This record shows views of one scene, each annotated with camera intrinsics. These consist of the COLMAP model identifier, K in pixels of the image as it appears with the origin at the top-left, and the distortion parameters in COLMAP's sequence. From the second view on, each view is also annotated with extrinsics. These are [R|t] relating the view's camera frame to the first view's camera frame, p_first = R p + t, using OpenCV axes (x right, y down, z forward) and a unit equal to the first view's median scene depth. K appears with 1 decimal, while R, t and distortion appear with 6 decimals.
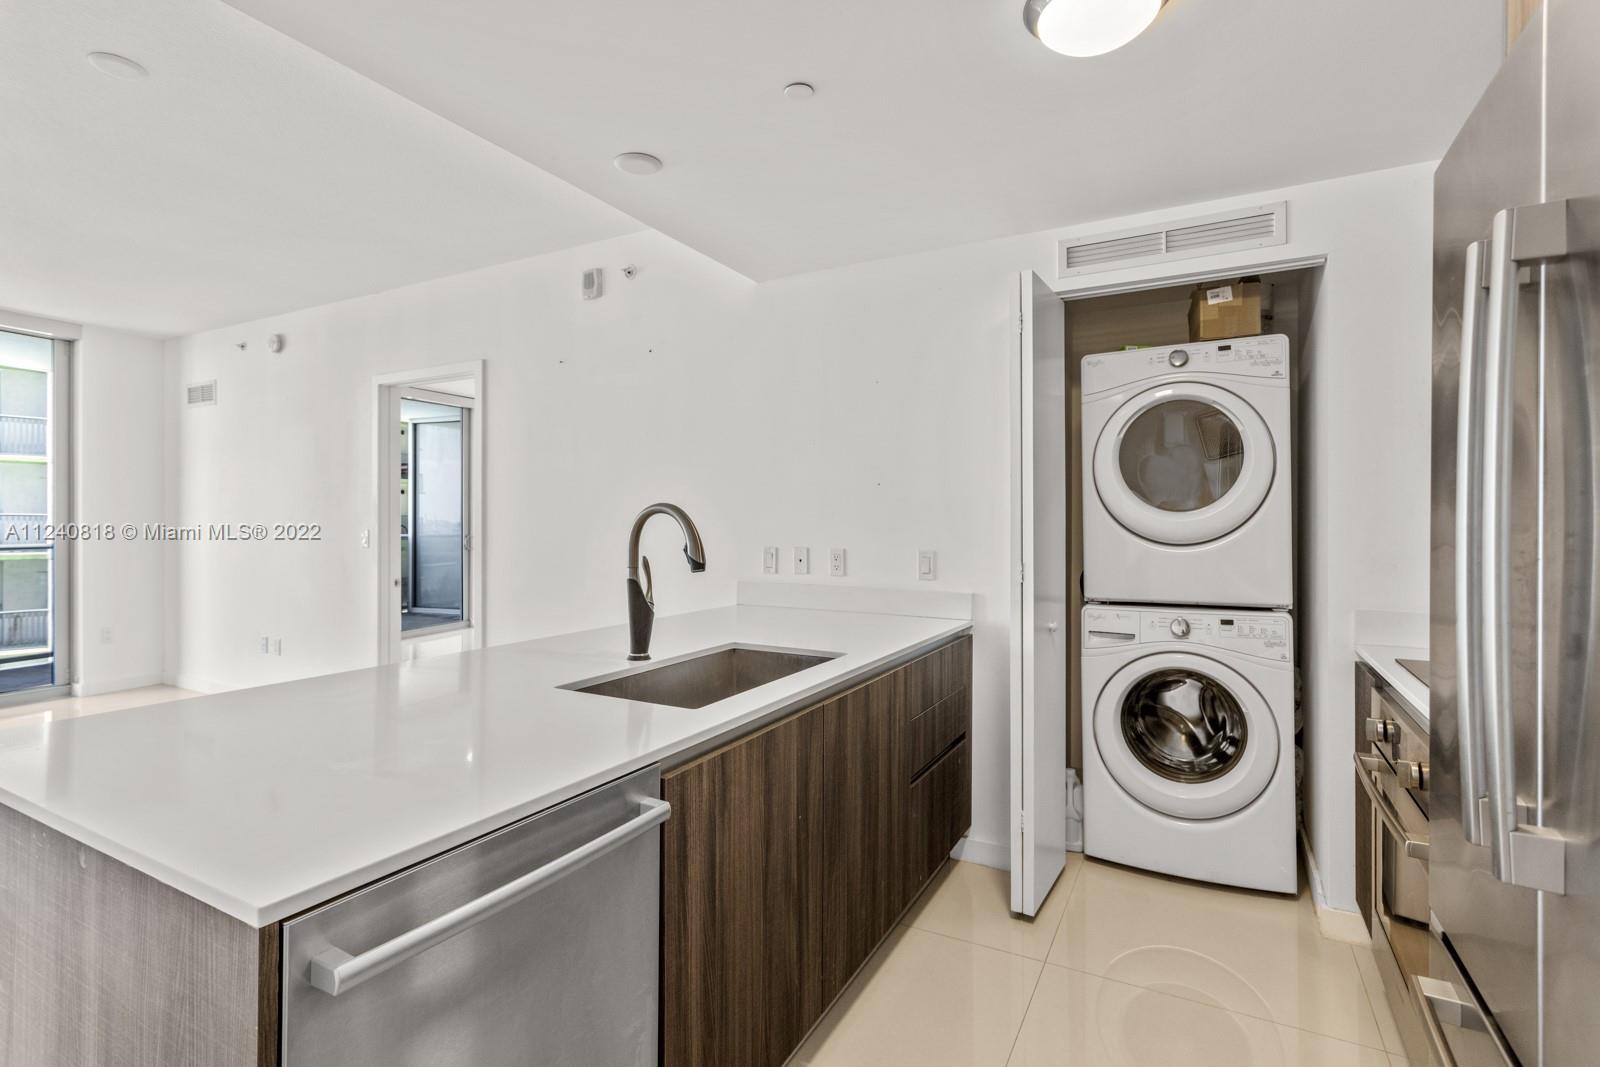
lens RADIAL K [[767.9, 0, 792.9], [0, 767.9, 521.0], [0, 0, 1]] dist [0.001239, 0.000534]
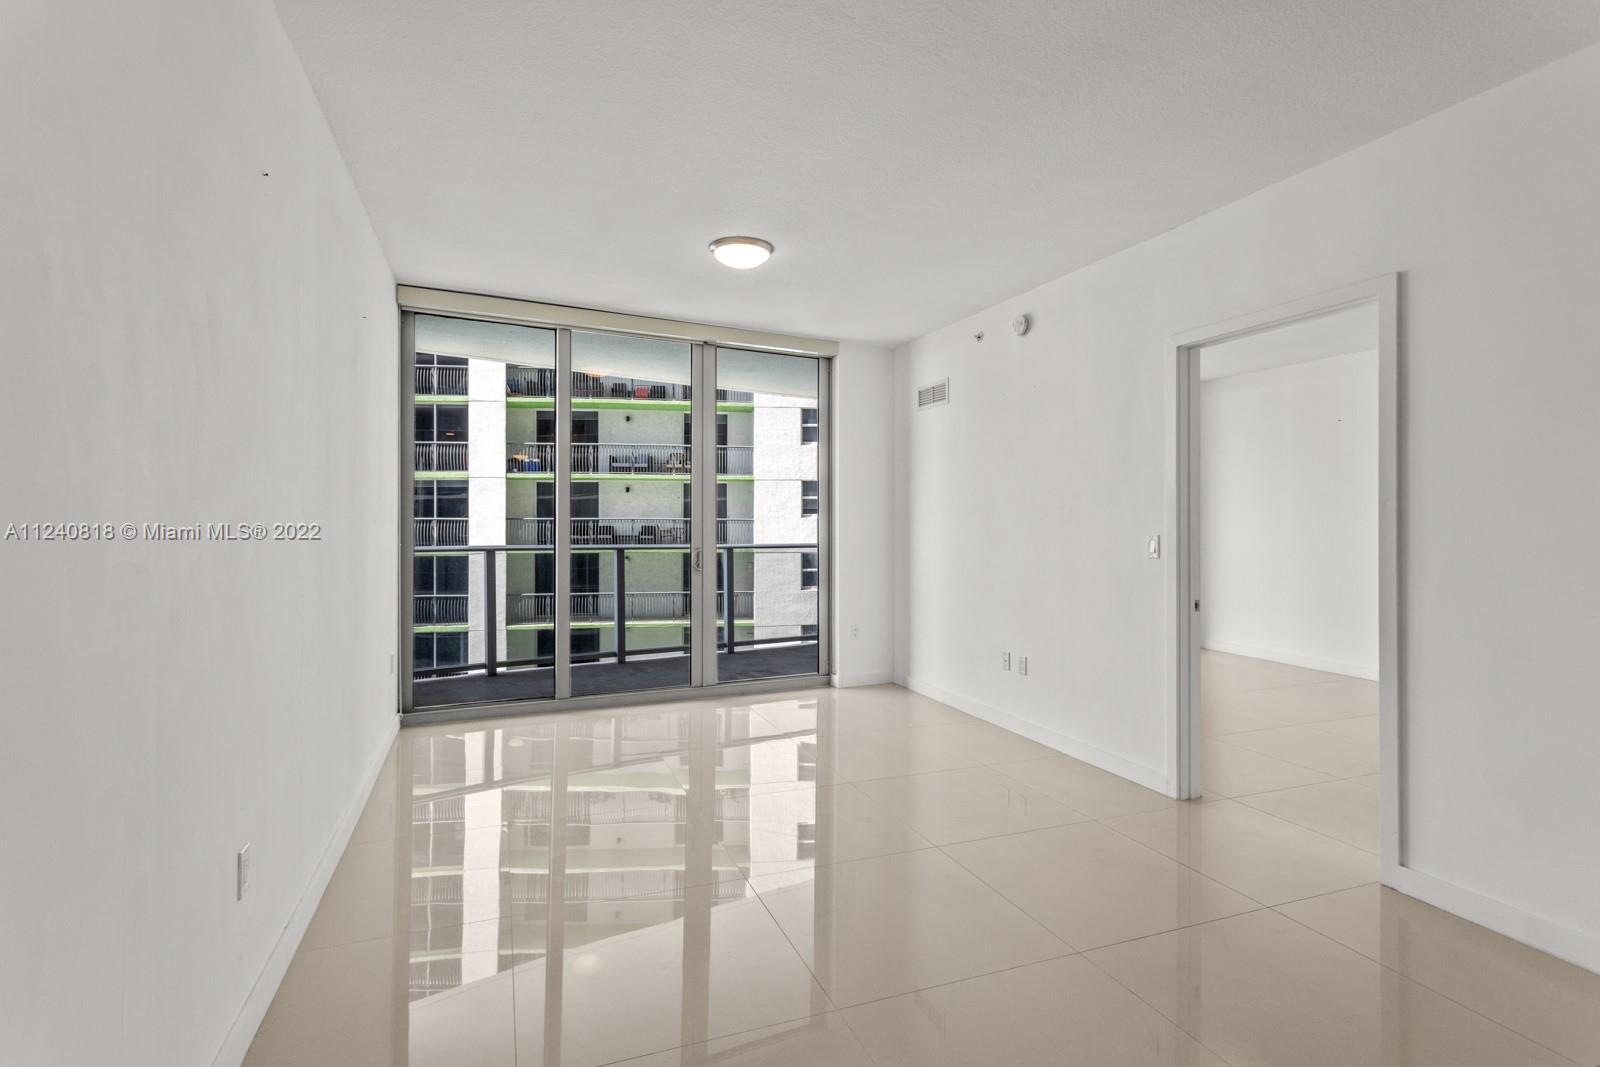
lens RADIAL K [[767.9, 0, 792.9], [0, 767.9, 521.0], [0, 0, 1]] dist [0.001239, 0.000534]
pose [[0.767608, -0.002521, -0.640915, -0.690864], [-0.000162, 0.999991, -0.004128, -0.000012], [0.640920, 0.003272, 0.767601, 0.329337]]
